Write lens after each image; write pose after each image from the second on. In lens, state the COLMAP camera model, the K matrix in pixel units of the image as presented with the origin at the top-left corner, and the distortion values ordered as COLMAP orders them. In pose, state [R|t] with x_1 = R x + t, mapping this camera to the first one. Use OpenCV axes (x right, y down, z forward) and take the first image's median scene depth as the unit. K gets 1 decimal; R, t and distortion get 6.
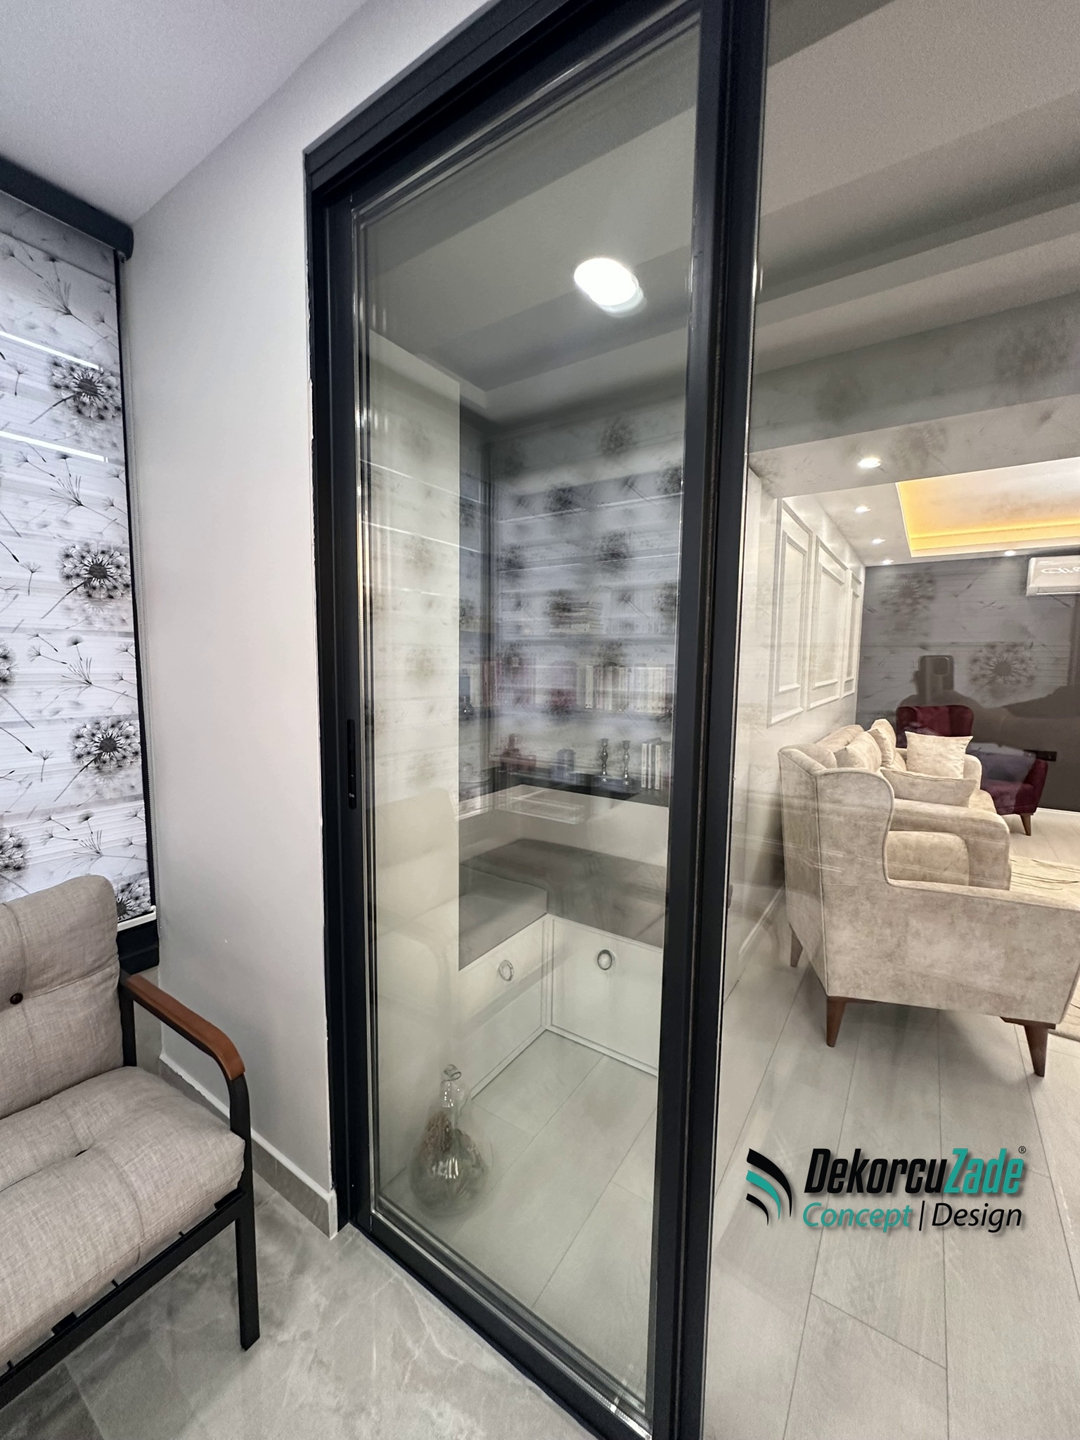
lens RADIAL K [[577.4, 0, 541.4], [0, 577.4, 716.9], [0, 0, 1]] dist [-0.003865, 0.001439]
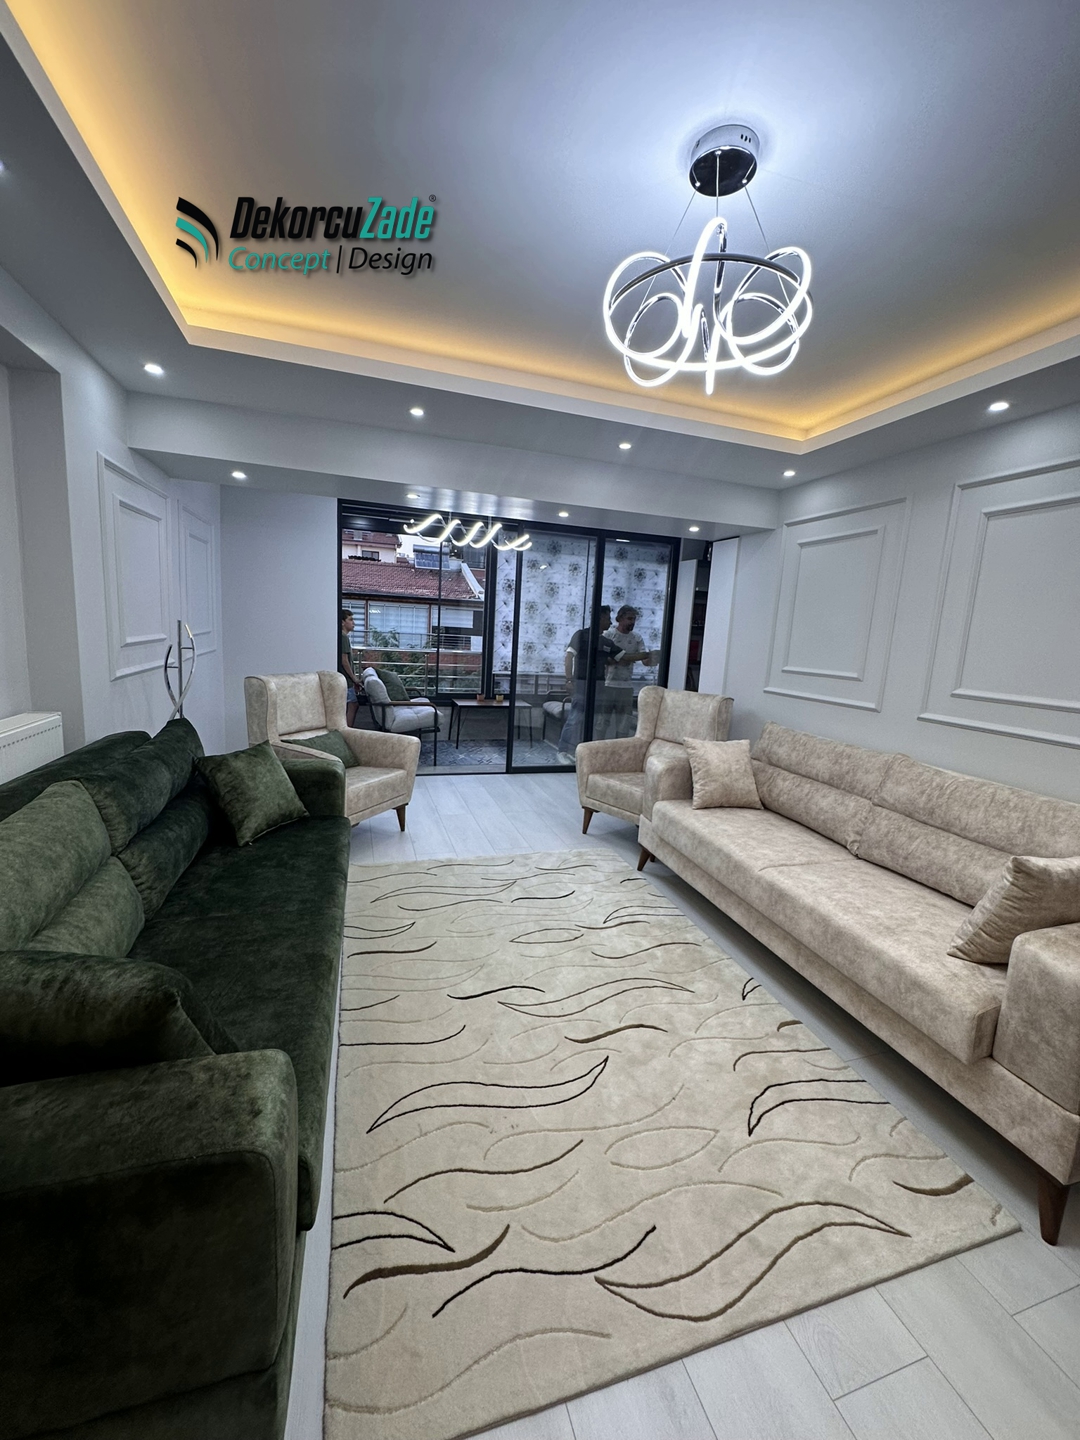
lens RADIAL K [[577.4, 0, 541.3], [0, 577.4, 717.9], [0, 0, 1]] dist [-0.003865, 0.001439]
pose [[-0.611411, 0.078676, -0.787392, 2.837206], [-0.140626, 0.968403, 0.205960, -0.205354], [0.778717, 0.236654, -0.581029, 2.203348]]
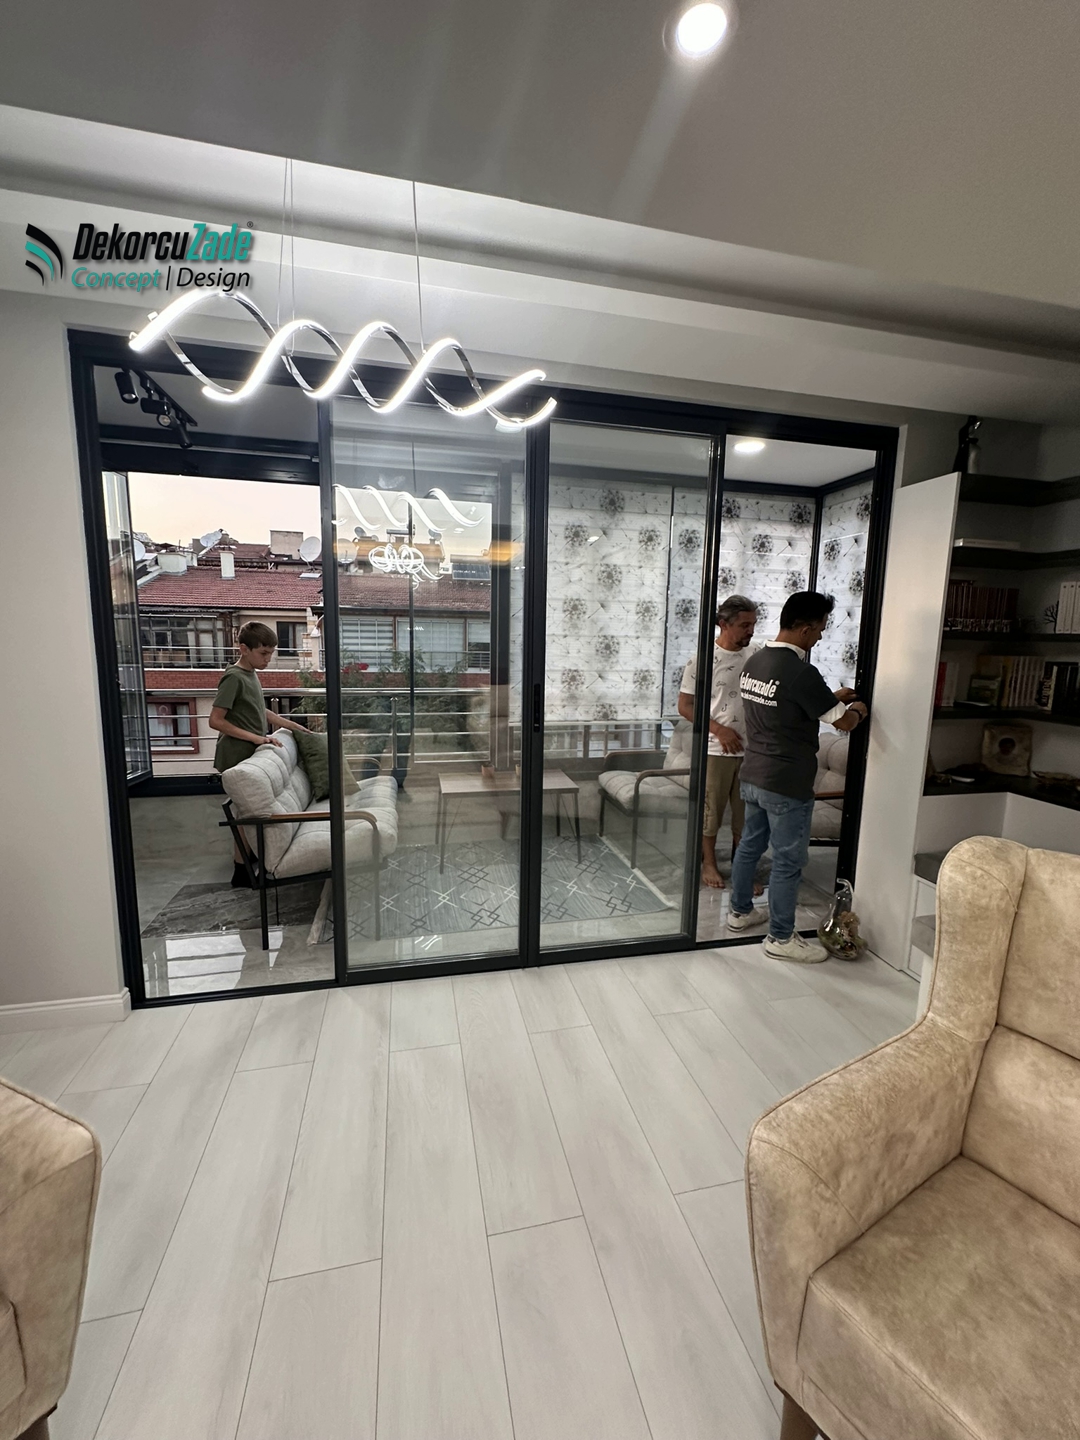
lens RADIAL K [[577.4, 0, 542.6], [0, 577.4, 717.4], [0, 0, 1]] dist [-0.003865, 0.001439]
pose [[-0.677845, 0.077368, -0.731122, 1.478828], [-0.099802, 0.975559, 0.195764, -0.130491], [0.728399, 0.205665, -0.653557, 1.151317]]
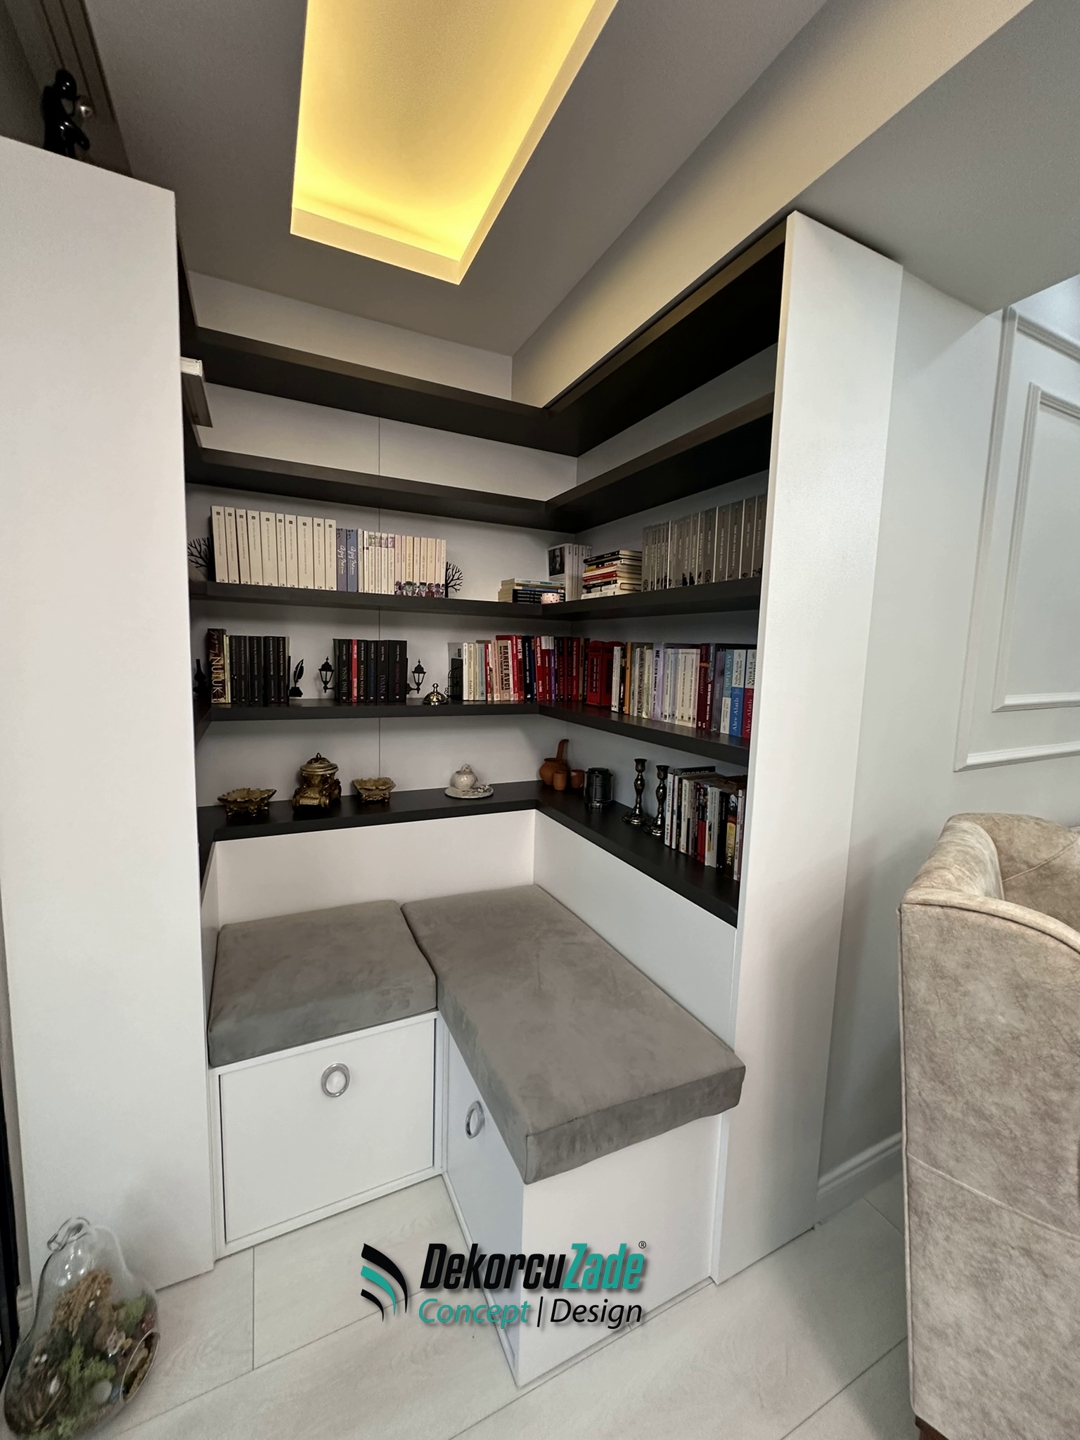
lens RADIAL K [[577.4, 0, 541.0], [0, 577.4, 717.1], [0, 0, 1]] dist [-0.003865, 0.001439]
pose [[0.866584, 0.070354, -0.494047, 0.505067], [-0.066028, 0.997473, 0.026228, -0.030083], [0.494643, 0.009892, 0.869040, 0.567276]]
